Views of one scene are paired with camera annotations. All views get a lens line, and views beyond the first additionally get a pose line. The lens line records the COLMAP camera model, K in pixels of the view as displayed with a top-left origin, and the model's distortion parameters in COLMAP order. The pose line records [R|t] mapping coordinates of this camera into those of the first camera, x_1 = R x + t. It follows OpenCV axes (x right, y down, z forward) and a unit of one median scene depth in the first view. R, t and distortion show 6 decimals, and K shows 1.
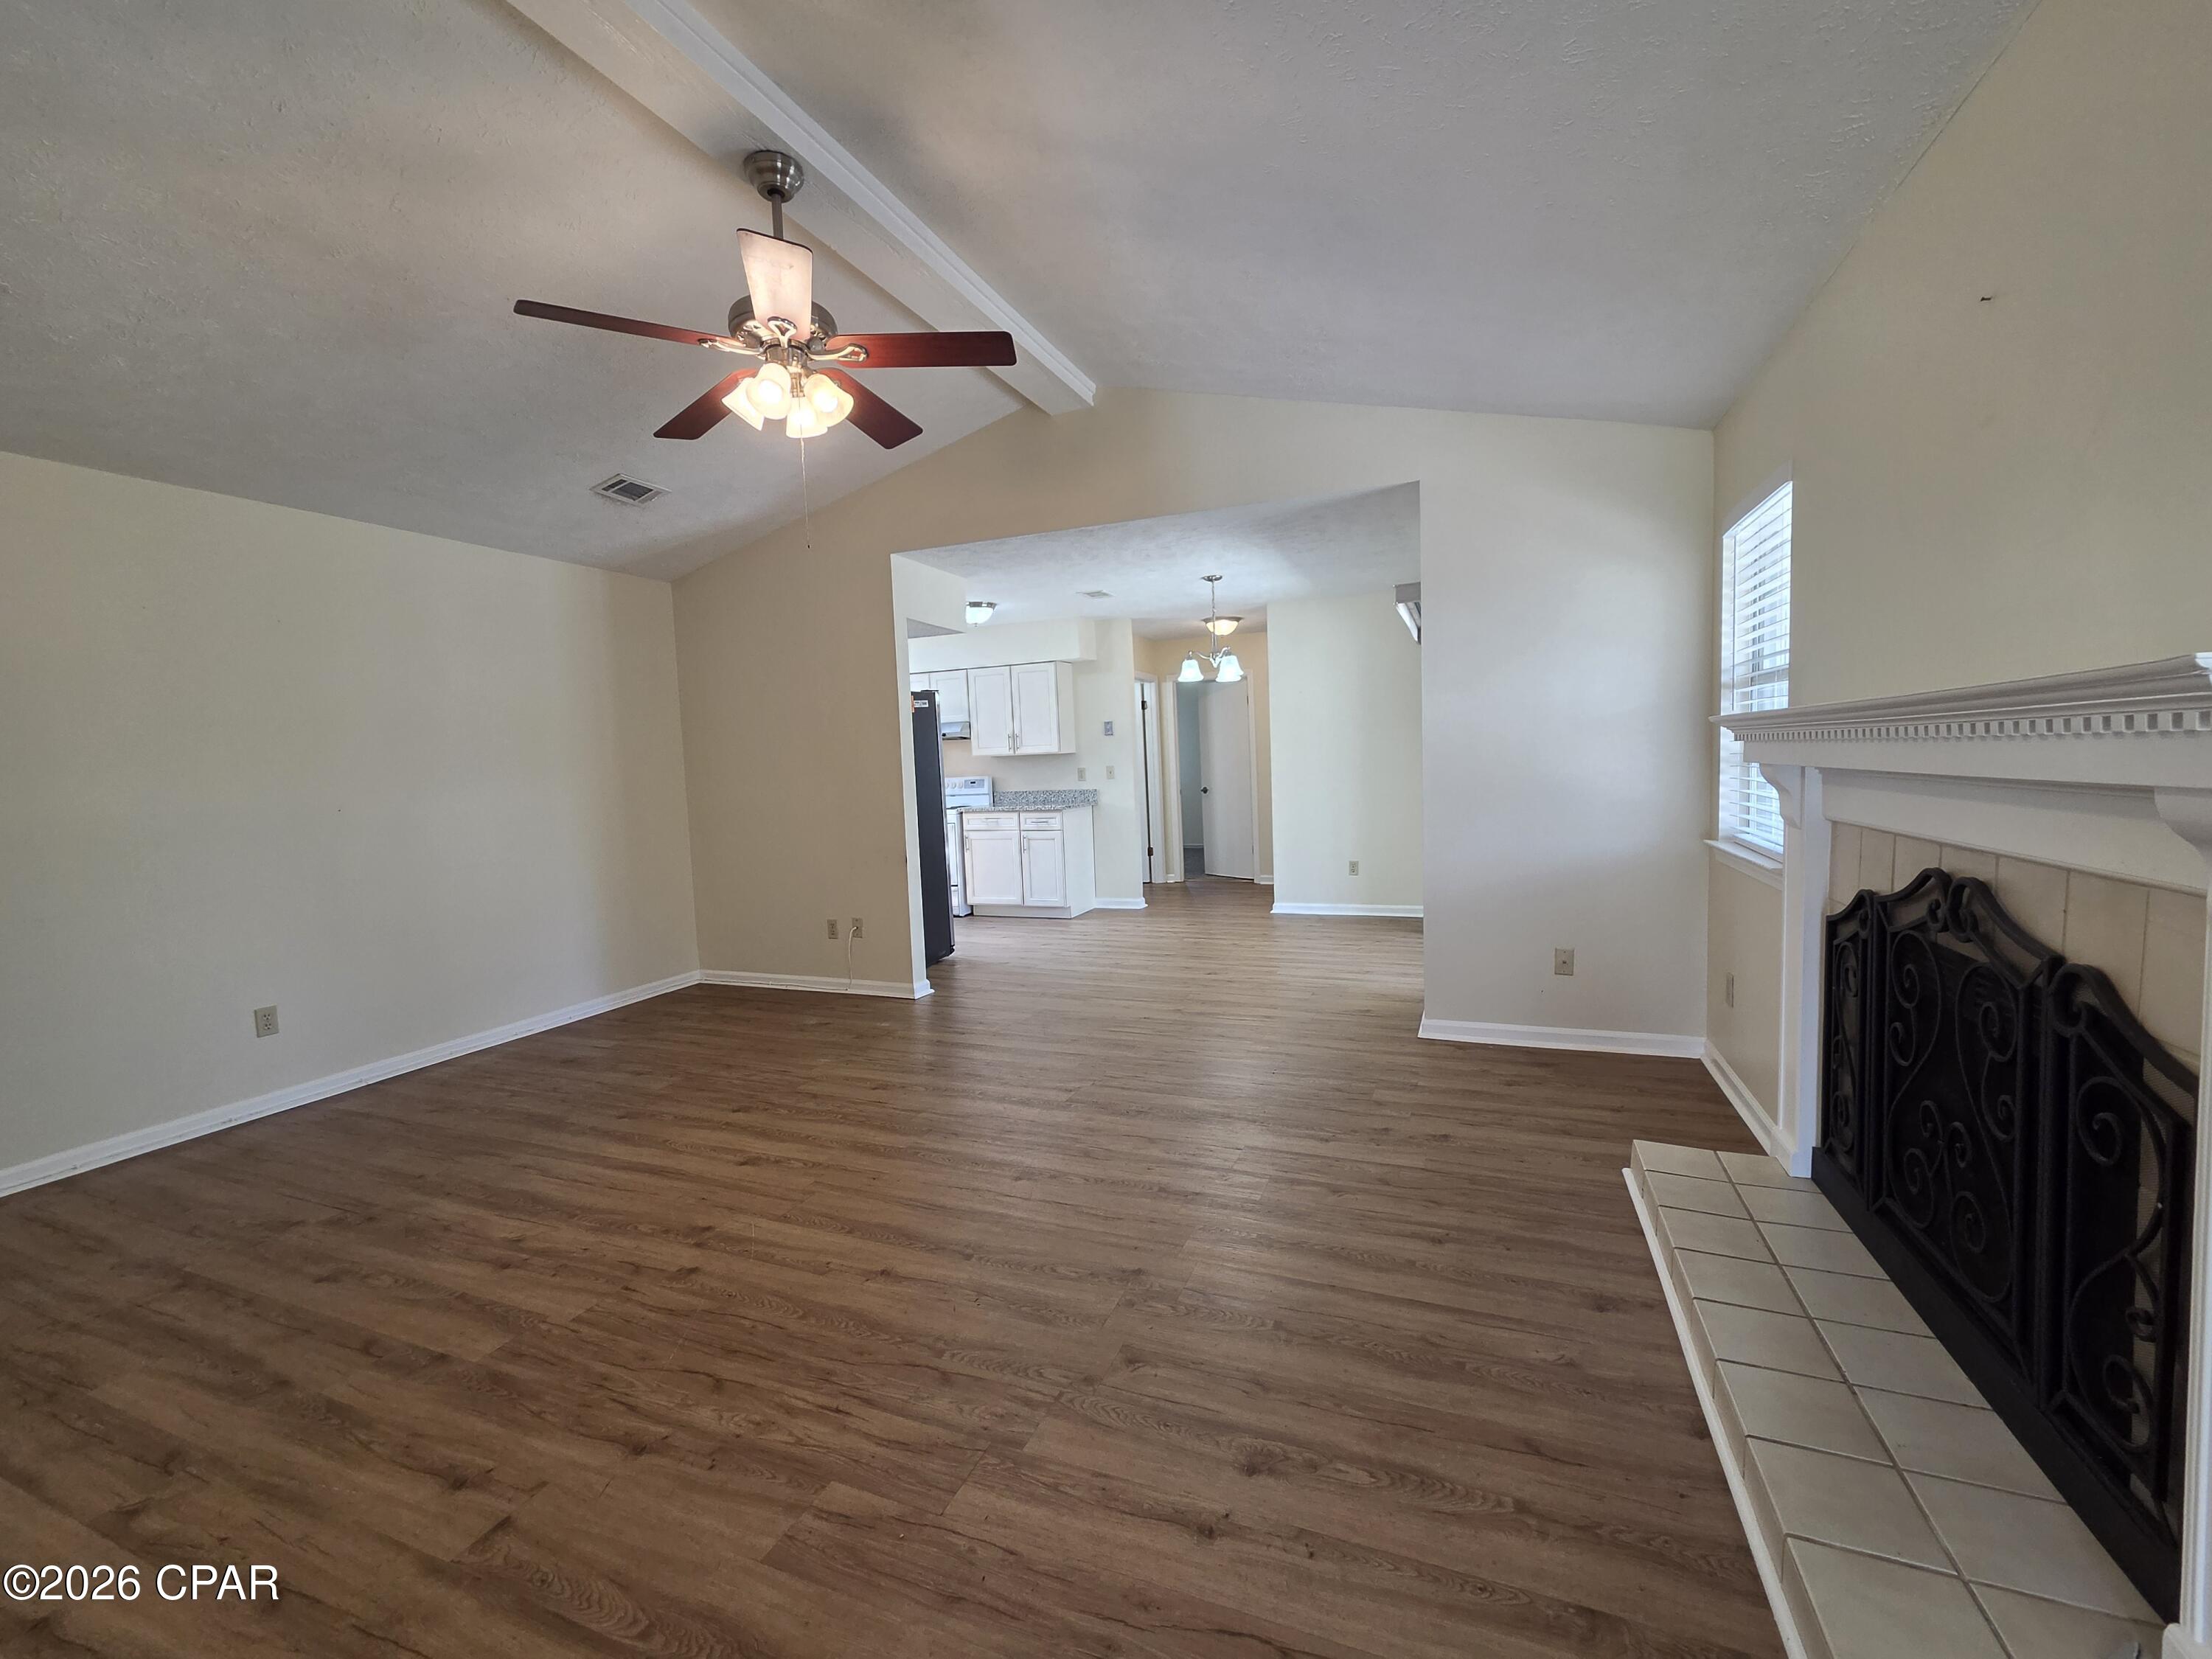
lens RADIAL K [[909.0, 0, 1113.7], [0, 909.0, 826.4], [0, 0, 1]] dist [-0.002297, -0.000895]
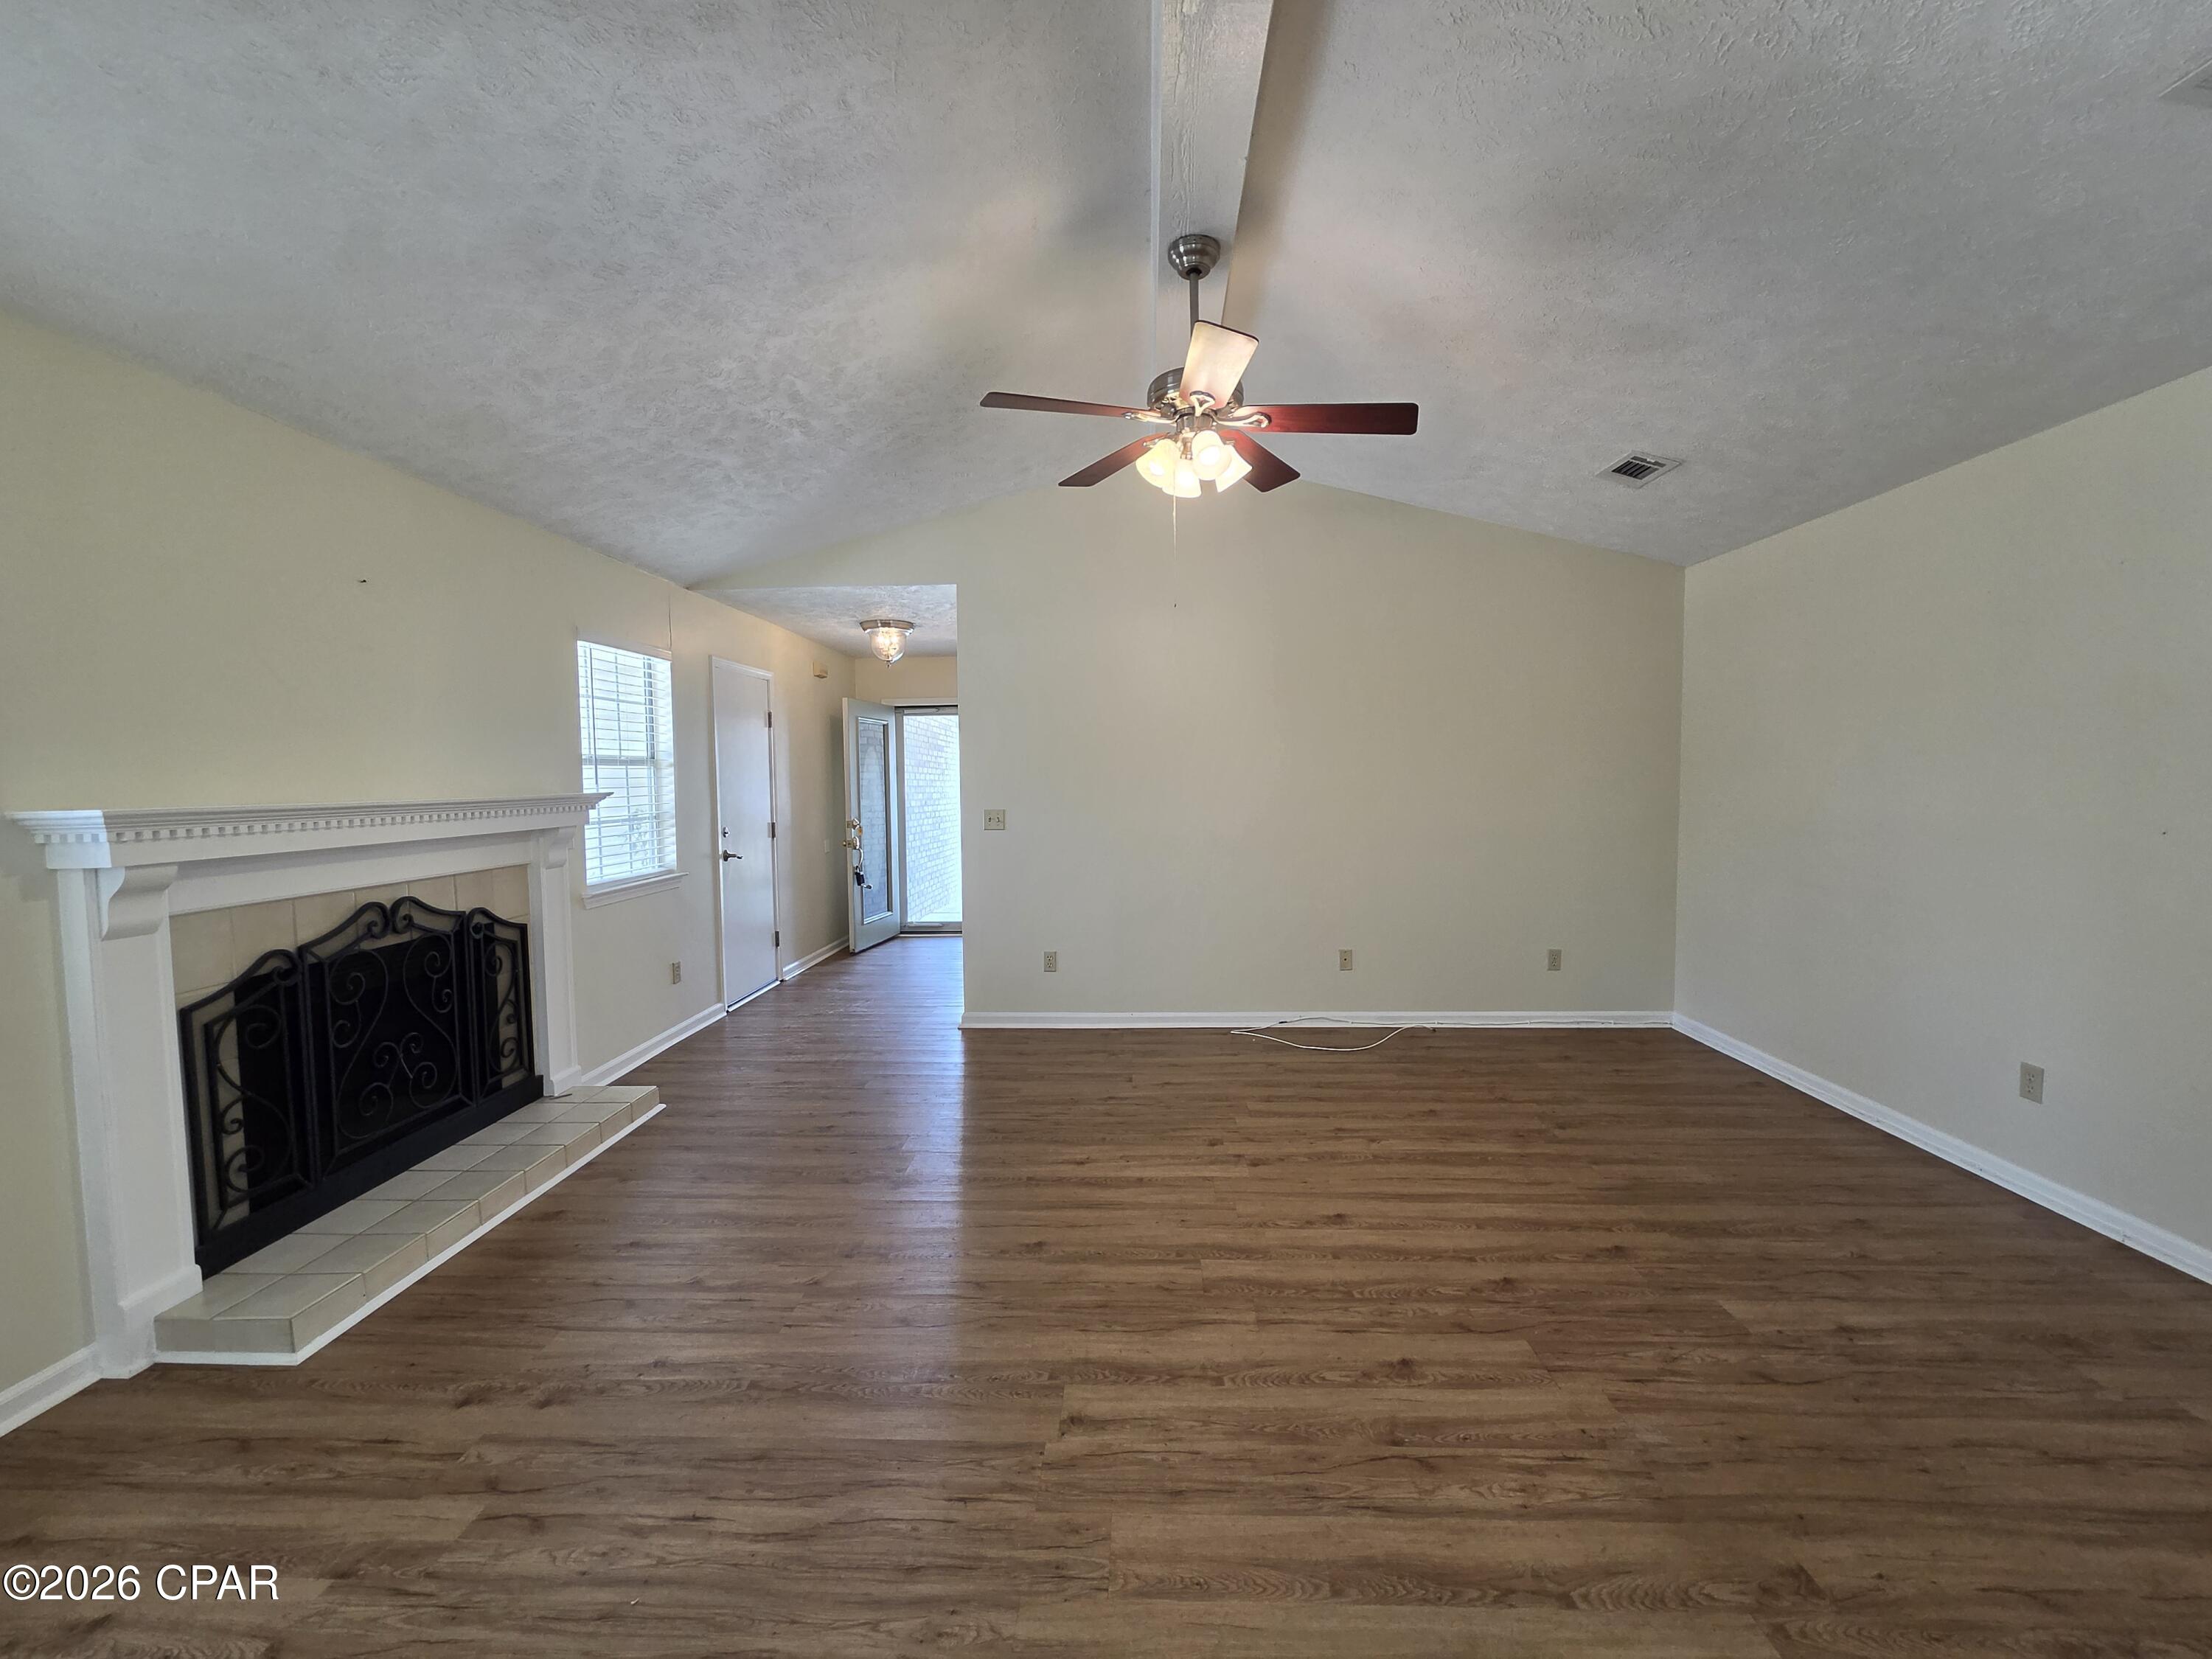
lens RADIAL K [[909.0, 0, 1115.4], [0, 909.0, 829.1], [0, 0, 1]] dist [-0.002297, -0.000895]
pose [[-0.938407, 0.067879, -0.338798, 0.077584], [0.020334, 0.989664, 0.141959, -0.122176], [0.344932, 0.126327, -0.930088, 1.254826]]
